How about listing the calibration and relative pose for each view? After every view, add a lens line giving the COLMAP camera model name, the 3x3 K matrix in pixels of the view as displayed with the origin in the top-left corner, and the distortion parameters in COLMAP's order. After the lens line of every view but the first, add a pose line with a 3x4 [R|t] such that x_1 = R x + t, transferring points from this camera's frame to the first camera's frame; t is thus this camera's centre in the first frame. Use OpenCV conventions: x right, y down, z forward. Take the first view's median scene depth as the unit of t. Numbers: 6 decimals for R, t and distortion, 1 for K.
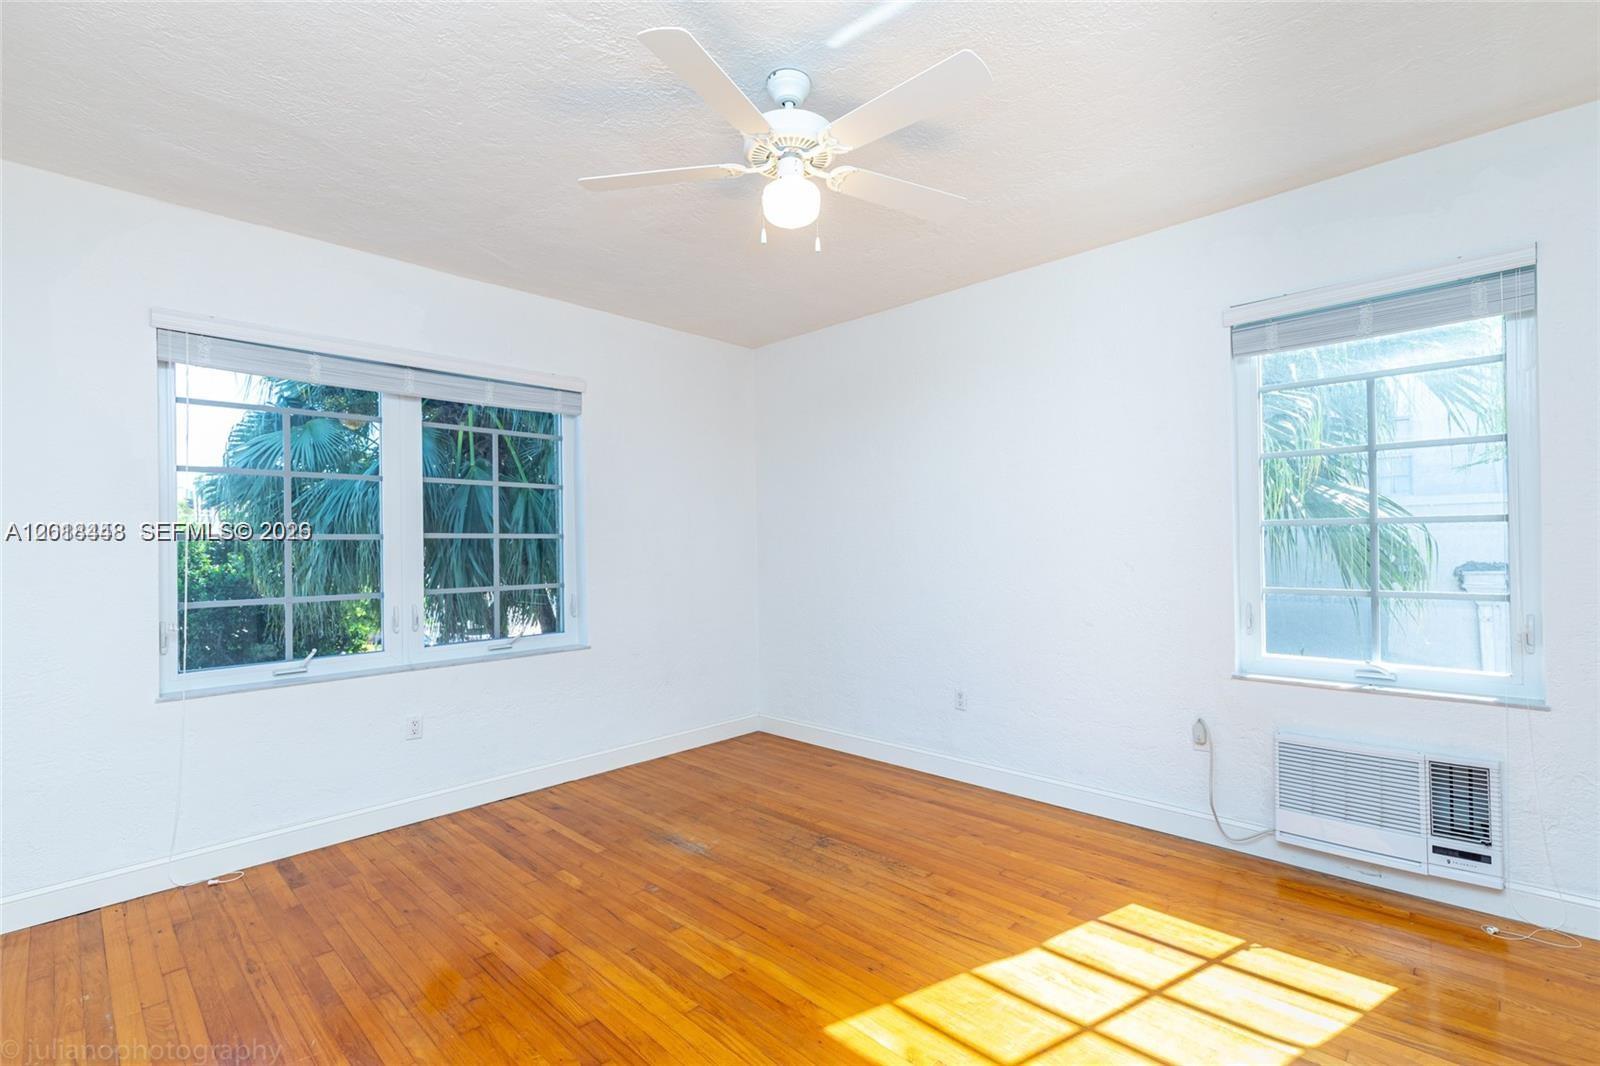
lens RADIAL K [[721.8, 0, 810.3], [0, 721.8, 534.0], [0, 0, 1]] dist [0.000974, -0.000484]
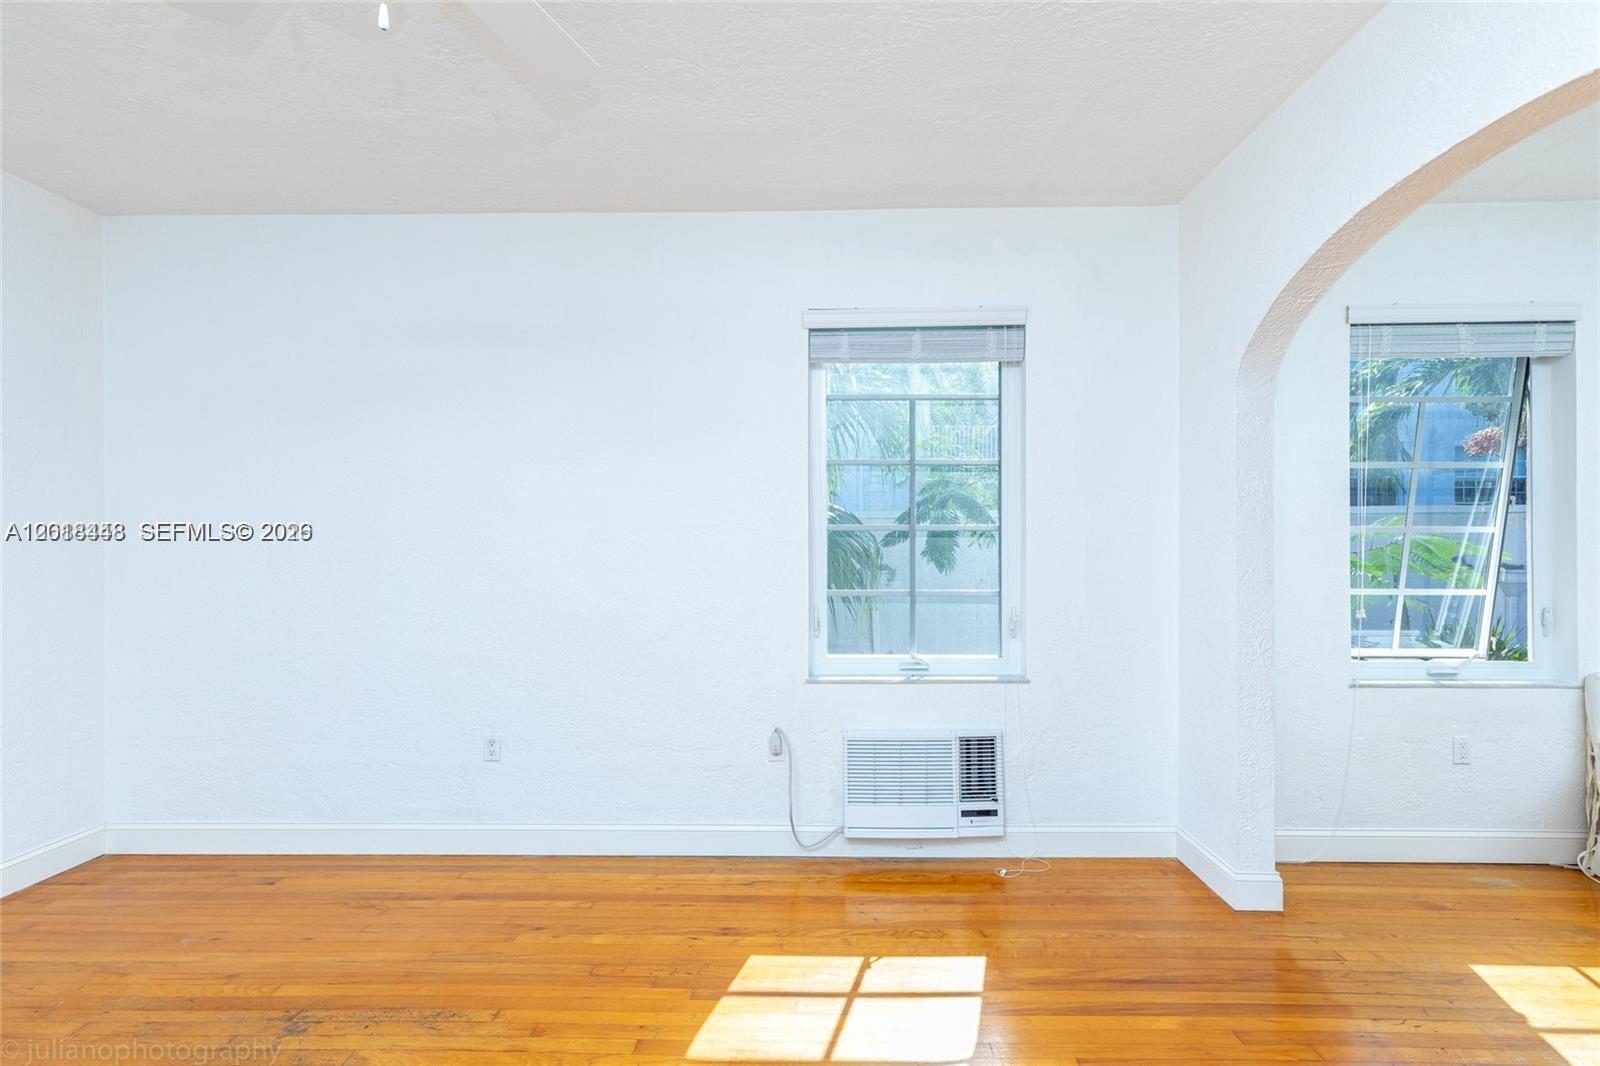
lens RADIAL K [[738.9, 0, 816.6], [0, 738.9, 539.8], [0, 0, 1]] dist [0.009970, -0.000376]
pose [[0.739808, 0.015915, 0.672629, -0.095597], [-0.016129, 0.999852, -0.005918, 0.009261], [-0.672624, -0.006471, 0.739956, 0.250001]]
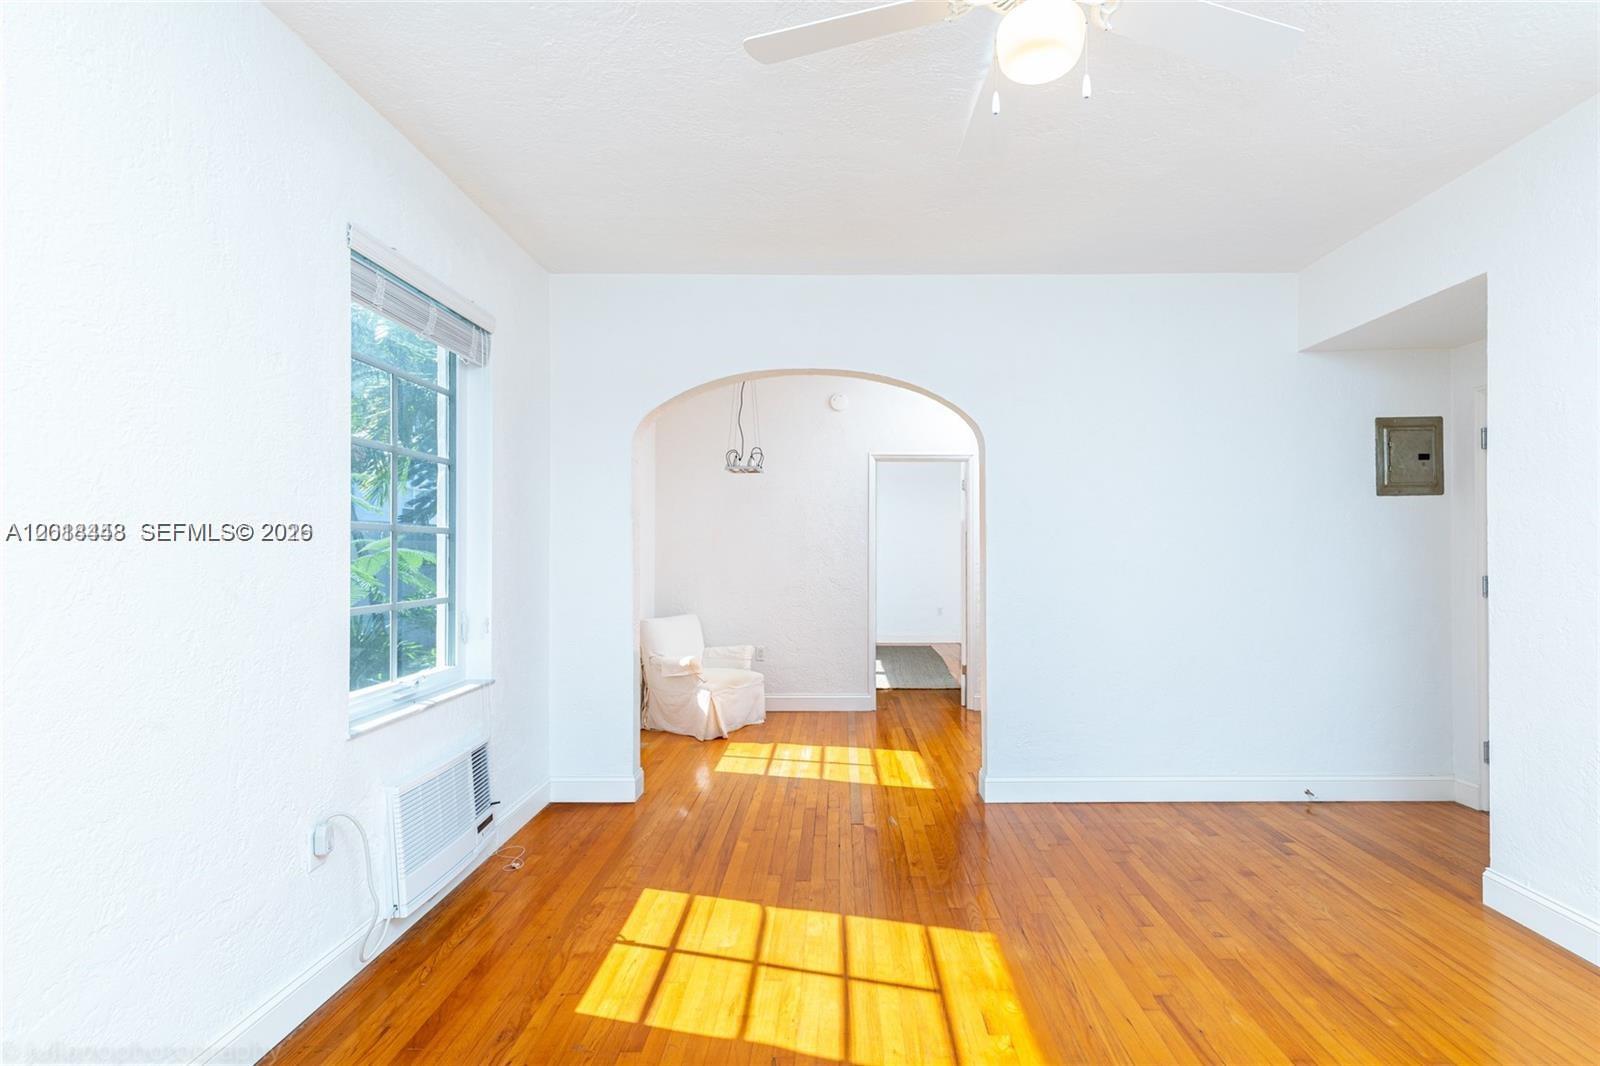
lens RADIAL K [[740.4, 0, 825.5], [0, 740.4, 564.0], [0, 0, 1]] dist [0.000565, -0.000286]
pose [[-0.693580, 0.010783, 0.720299, -0.281706], [0.003308, 0.999925, -0.011784, 0.036756], [-0.720372, -0.005790, -0.693564, 1.206082]]
